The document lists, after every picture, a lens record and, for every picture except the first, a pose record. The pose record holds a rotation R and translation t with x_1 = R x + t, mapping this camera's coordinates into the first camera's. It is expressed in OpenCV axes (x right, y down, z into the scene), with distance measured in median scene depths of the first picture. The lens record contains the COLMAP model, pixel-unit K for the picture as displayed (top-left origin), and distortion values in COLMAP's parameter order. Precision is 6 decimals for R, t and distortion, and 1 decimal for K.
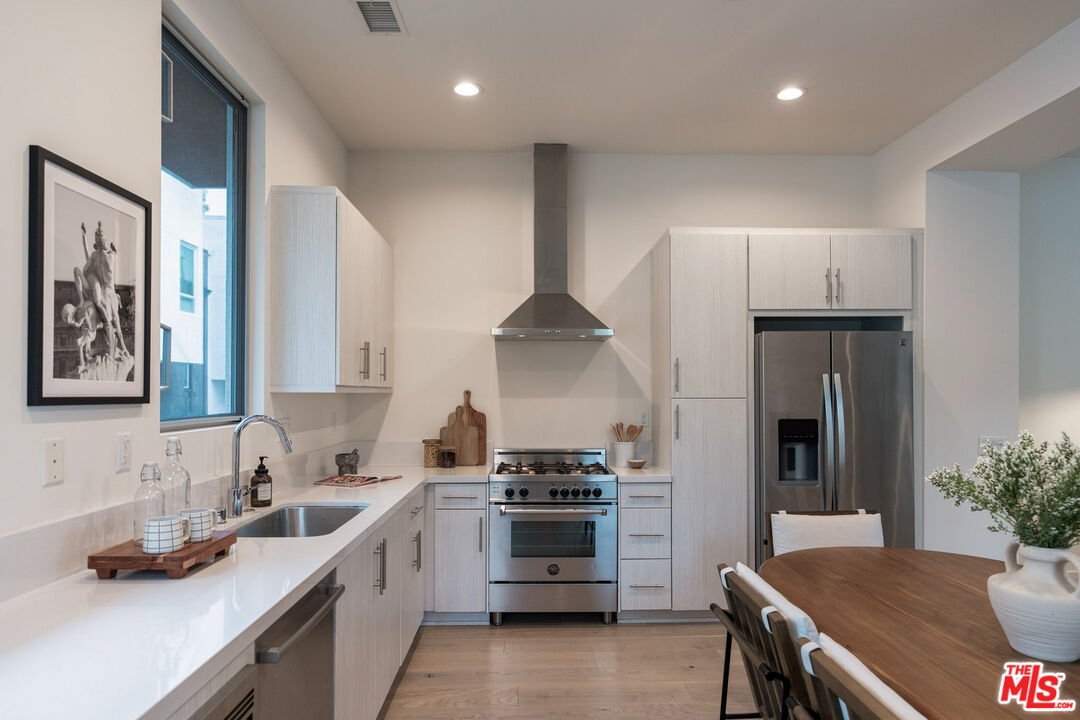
lens RADIAL K [[673.5, 0, 544.9], [0, 673.5, 389.3], [0, 0, 1]] dist [-0.005483, 0.000159]
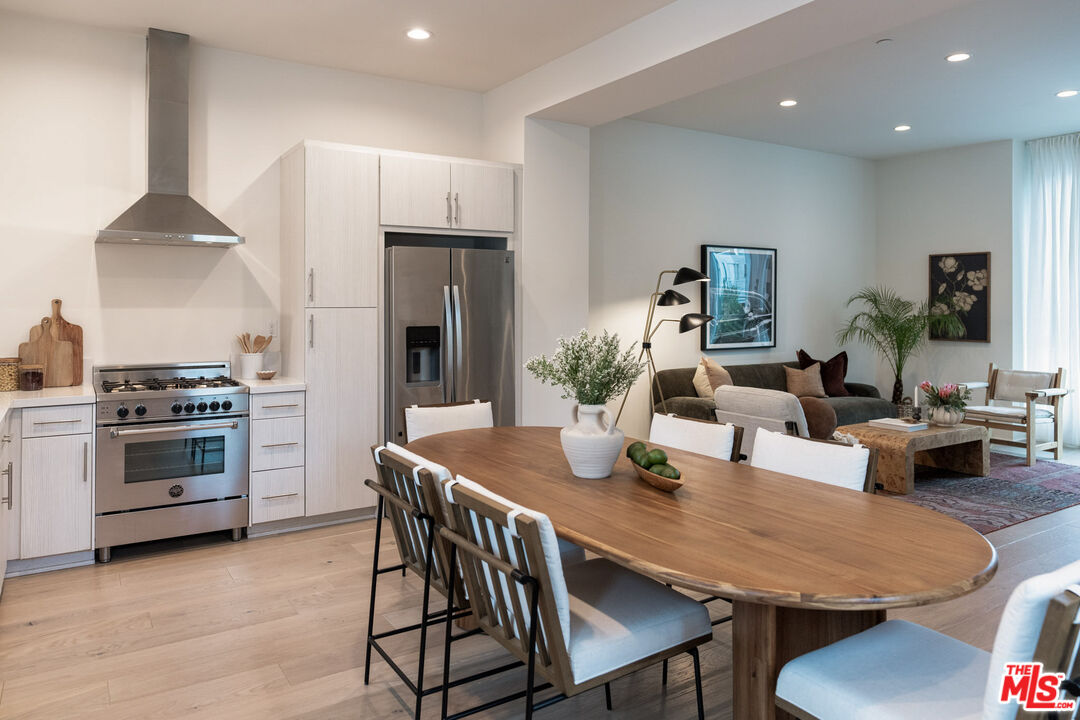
lens RADIAL K [[744.9, 0, 539.3], [0, 744.9, 301.8], [0, 0, 1]] dist [0.001031, 0.000347]
pose [[0.859646, 0.002166, 0.510886, -0.084704], [-0.003962, 0.999989, 0.002426, 0.000236], [-0.510875, -0.004110, 0.859645, -0.149947]]
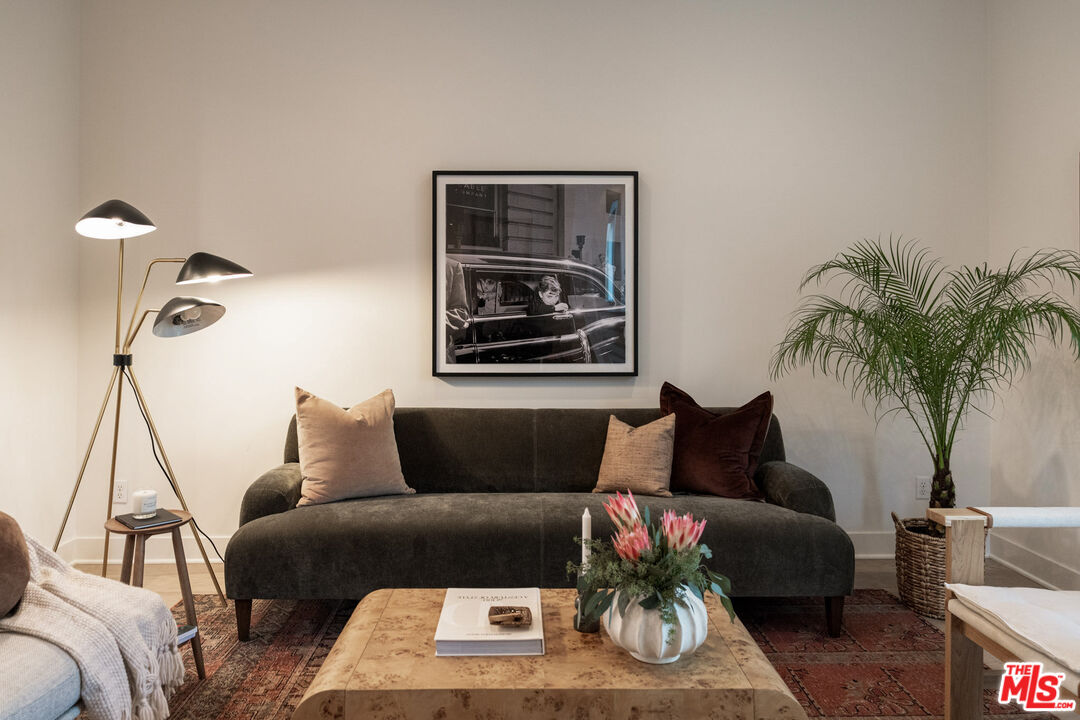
lens RADIAL K [[744.9, 0, 539.3], [0, 744.9, 301.8], [0, 0, 1]] dist [0.001031, 0.000347]
pose [[0.999814, 0.000470, -0.019282, 1.281005], [-0.000768, 0.999880, -0.015459, 0.041189], [0.019272, 0.015471, 0.999695, 0.252948]]
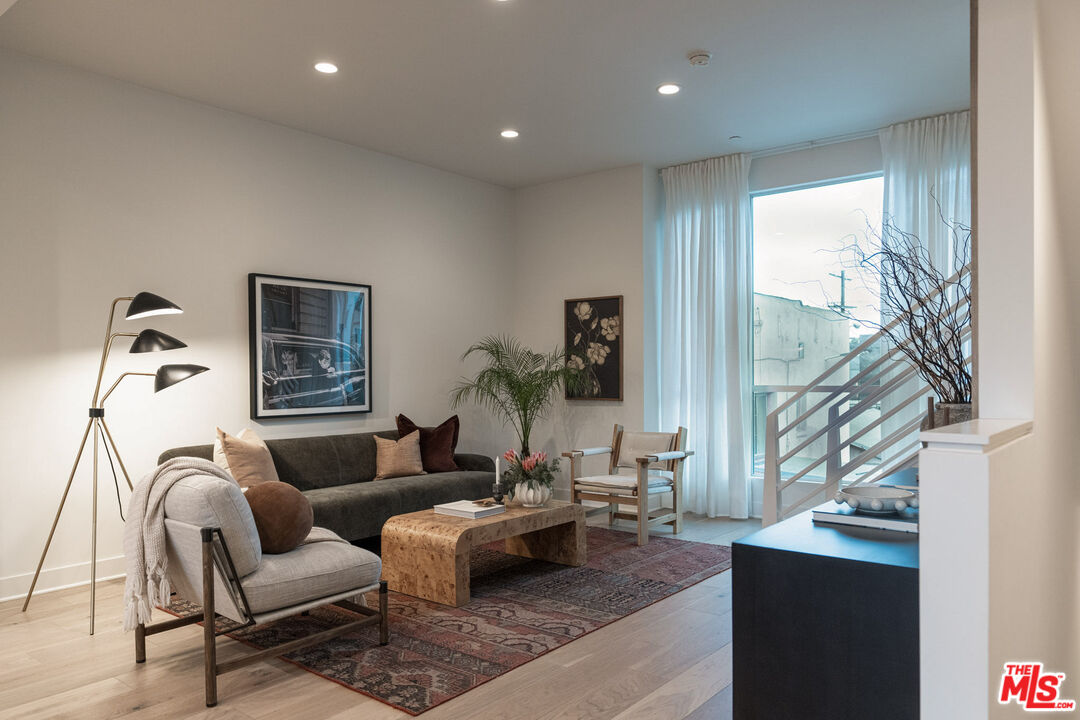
lens RADIAL K [[761.9, 0, 555.4], [0, 761.9, 385.5], [0, 0, 1]] dist [-0.000761, -0.000520]
pose [[0.645435, -0.016886, 0.763629, 0.479565], [0.004525, 0.999823, 0.018284, 0.038623], [-0.763802, -0.008346, 0.645397, -0.077433]]
